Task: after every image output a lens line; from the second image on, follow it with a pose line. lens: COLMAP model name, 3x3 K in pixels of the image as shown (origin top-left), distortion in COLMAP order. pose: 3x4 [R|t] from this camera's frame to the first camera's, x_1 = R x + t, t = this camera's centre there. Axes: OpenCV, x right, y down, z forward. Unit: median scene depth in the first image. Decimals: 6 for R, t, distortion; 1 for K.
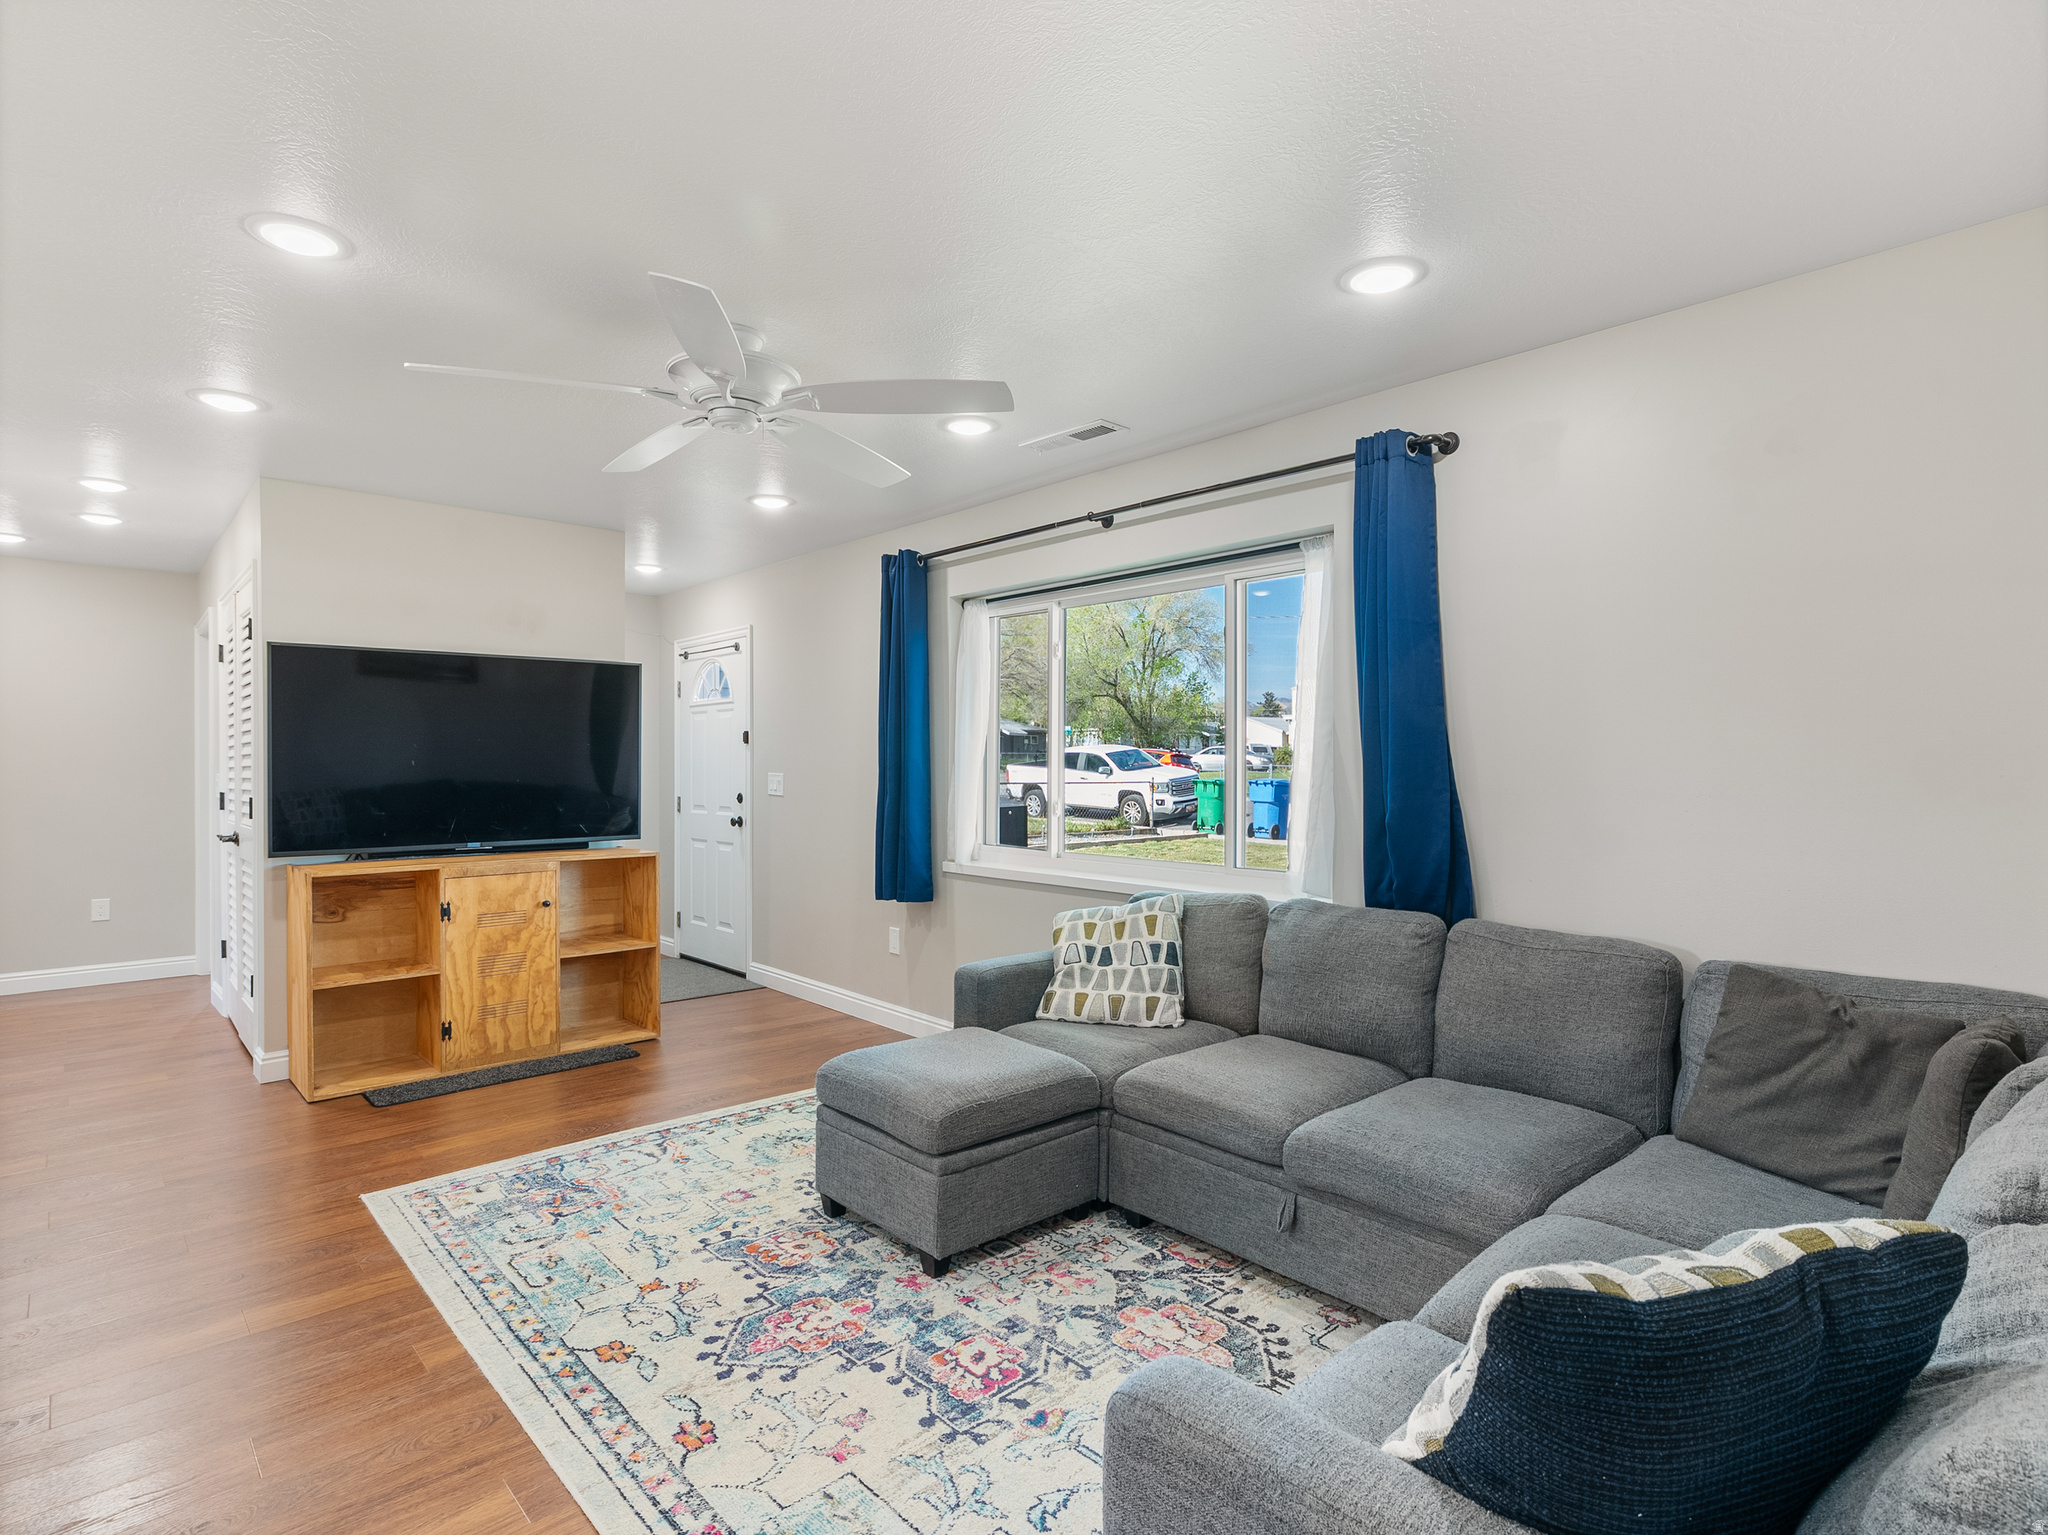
lens RADIAL K [[1040.5, 0, 1017.4], [0, 1040.5, 772.7], [0, 0, 1]] dist [-0.008519, 0.004375]
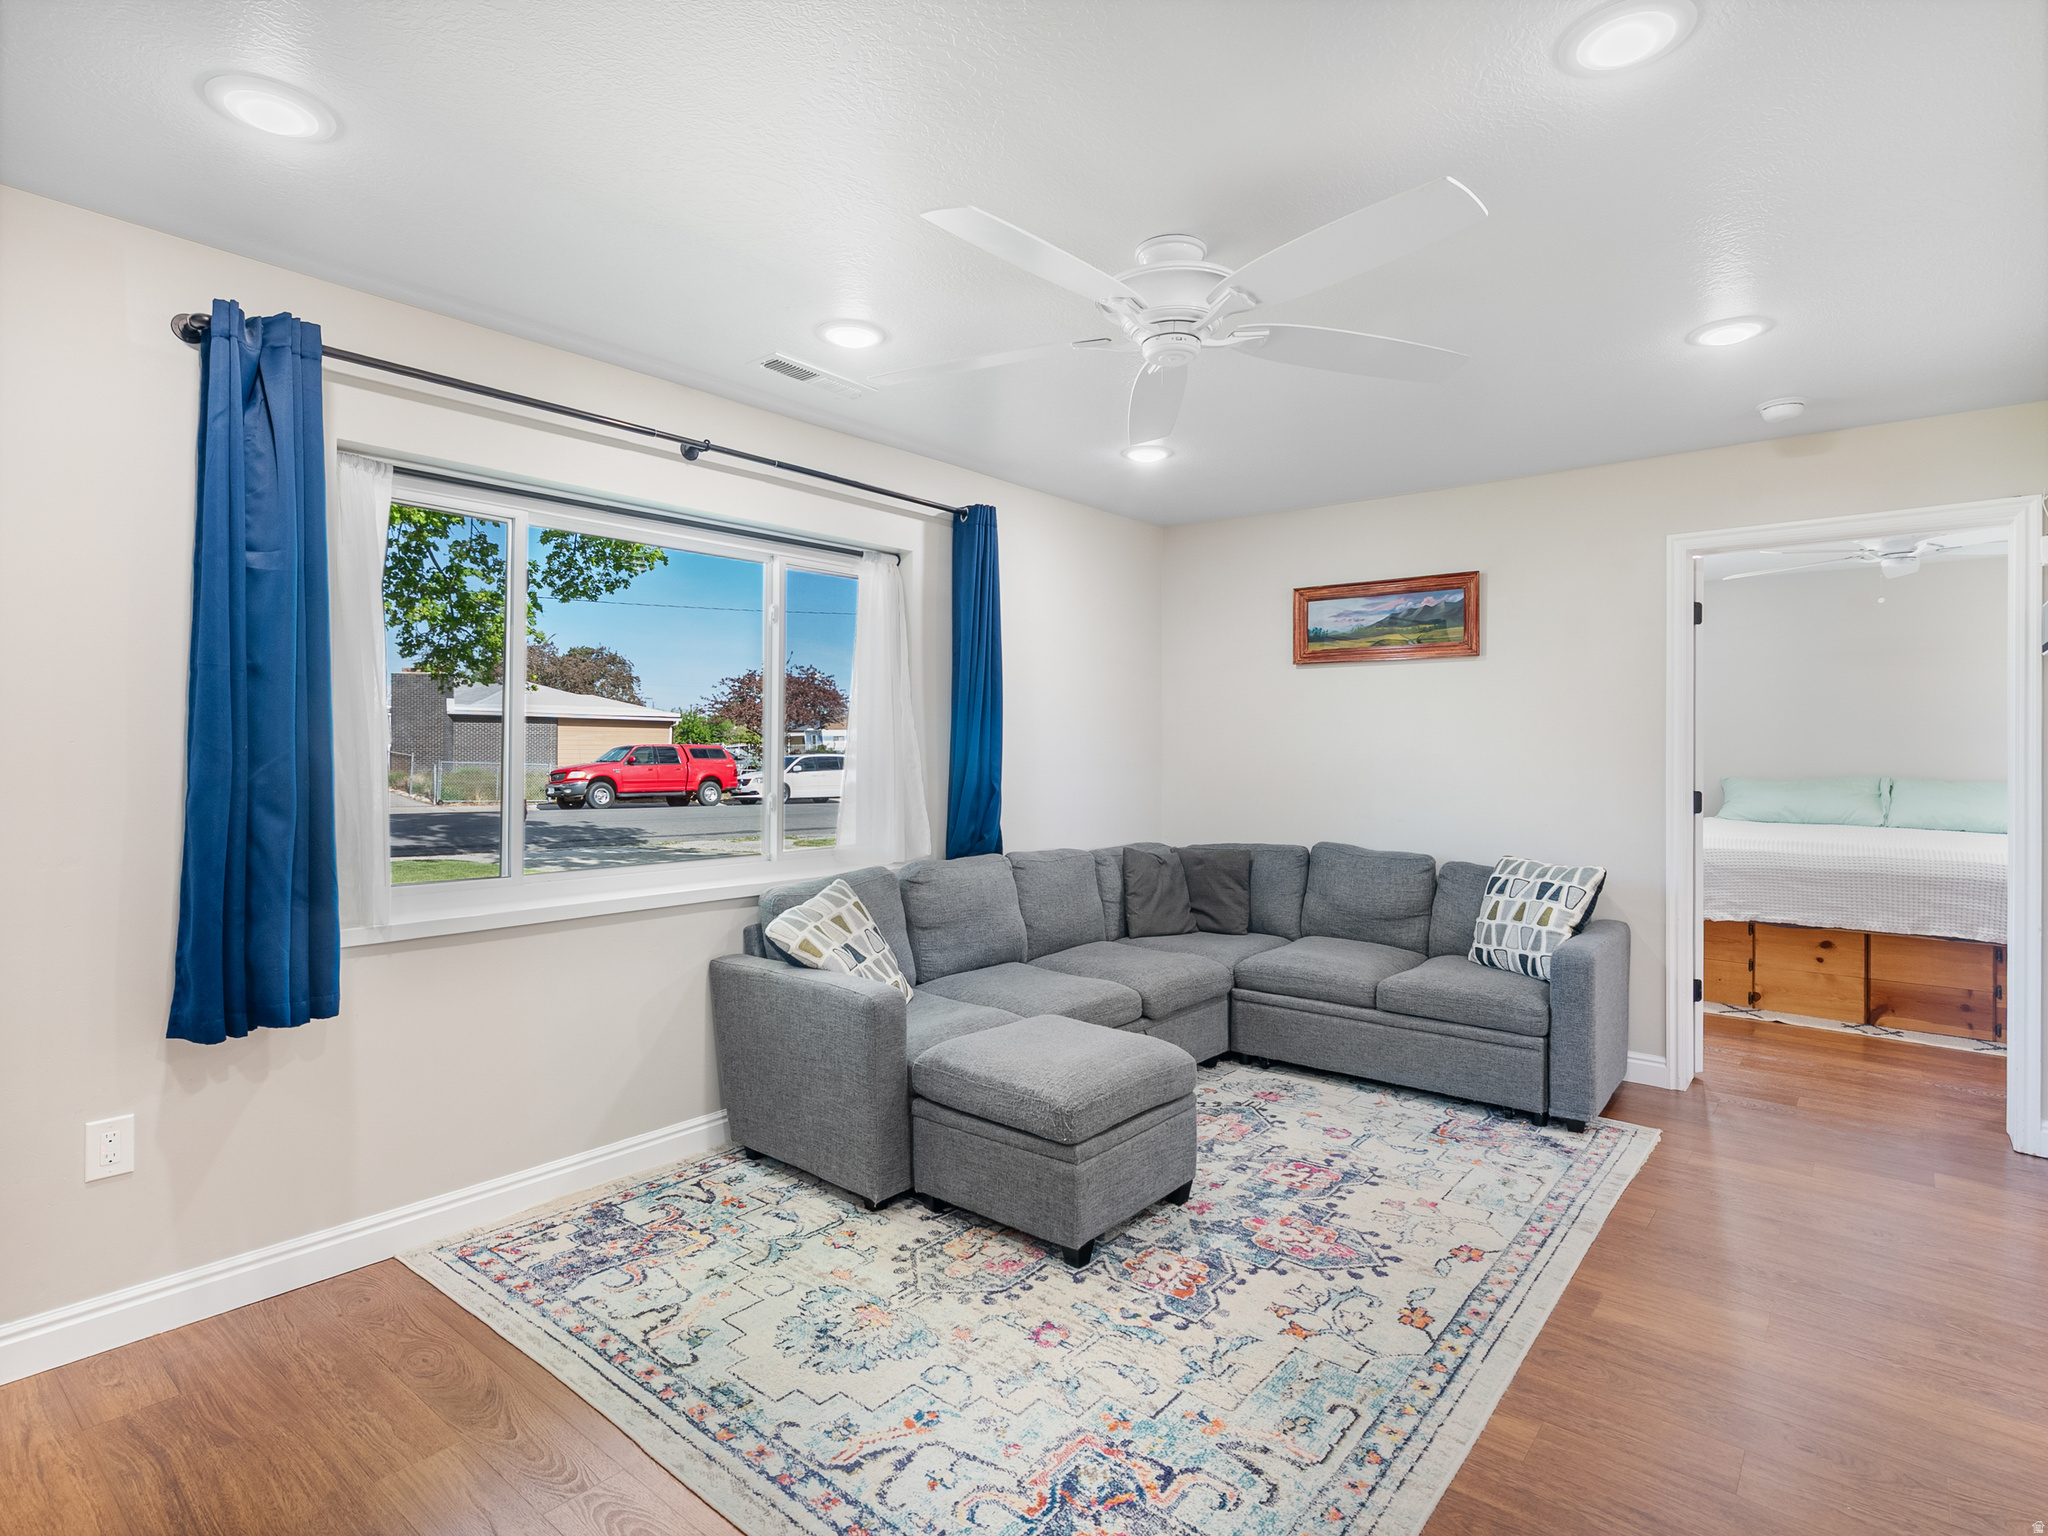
lens RADIAL K [[1040.5, 0, 1031.3], [0, 1040.5, 757.0], [0, 0, 1]] dist [-0.008519, 0.004375]
pose [[-0.129230, -0.007791, 0.991584, -1.211664], [0.007868, 0.999930, 0.008883, -0.011885], [-0.991583, 0.008950, -0.129160, 1.342937]]
